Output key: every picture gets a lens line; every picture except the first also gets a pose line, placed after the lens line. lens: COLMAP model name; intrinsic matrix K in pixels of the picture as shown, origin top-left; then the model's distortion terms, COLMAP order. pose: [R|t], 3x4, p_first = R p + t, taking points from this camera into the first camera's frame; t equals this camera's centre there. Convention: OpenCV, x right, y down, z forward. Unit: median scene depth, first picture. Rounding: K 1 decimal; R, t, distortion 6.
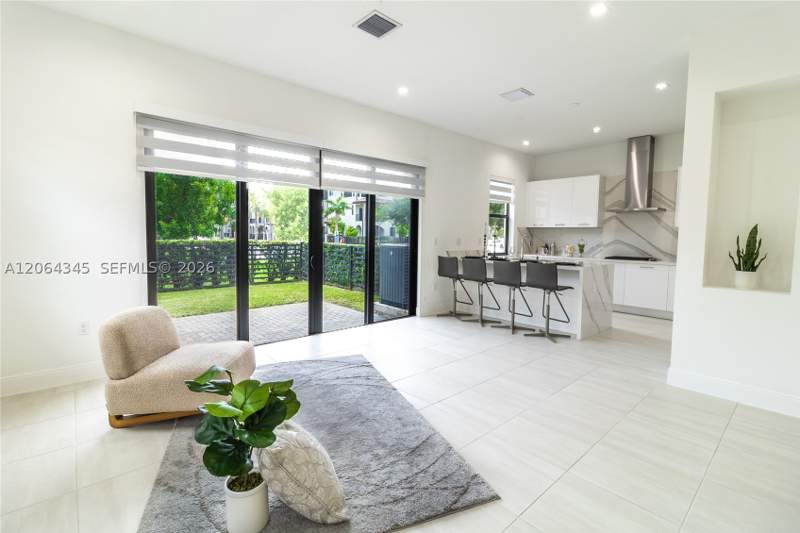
lens RADIAL K [[364.9, 0, 389.2], [0, 364.9, 253.8], [0, 0, 1]] dist [0.000614, -0.000114]
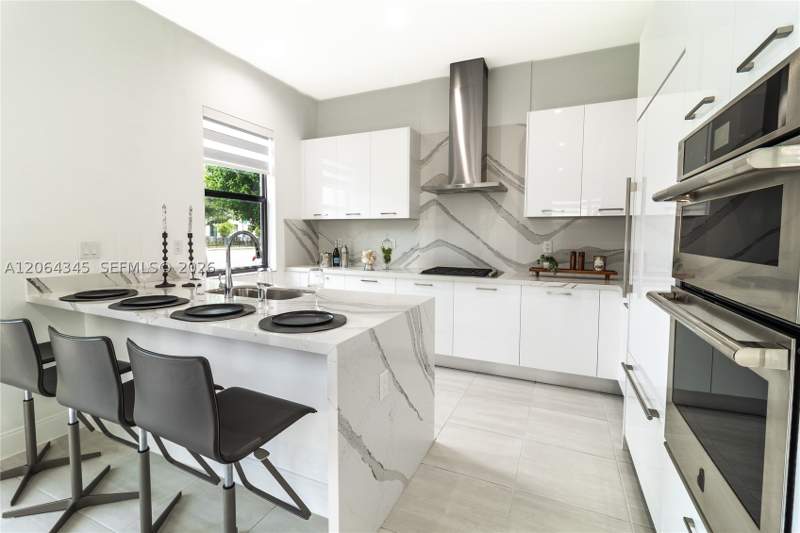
lens RADIAL K [[364.9, 0, 389.2], [0, 364.9, 253.8], [0, 0, 1]] dist [0.000614, -0.000114]
pose [[0.917790, -0.032285, 0.395752, 0.305493], [0.031209, 0.999471, 0.009160, -0.022416], [-0.395839, 0.003944, 0.918312, 0.473652]]
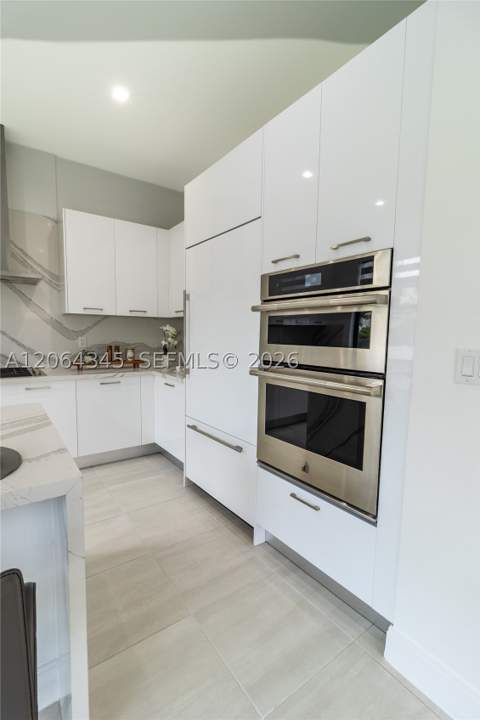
lens RADIAL K [[328.4, 0, 236.1], [0, 328.4, 365.5], [0, 0, 1]] dist [0.000614, -0.000114]
pose [[0.113176, -0.109163, 0.987560, 0.243752], [0.042061, 0.993581, 0.105009, -0.028168], [-0.992684, 0.029653, 0.117041, 0.571097]]
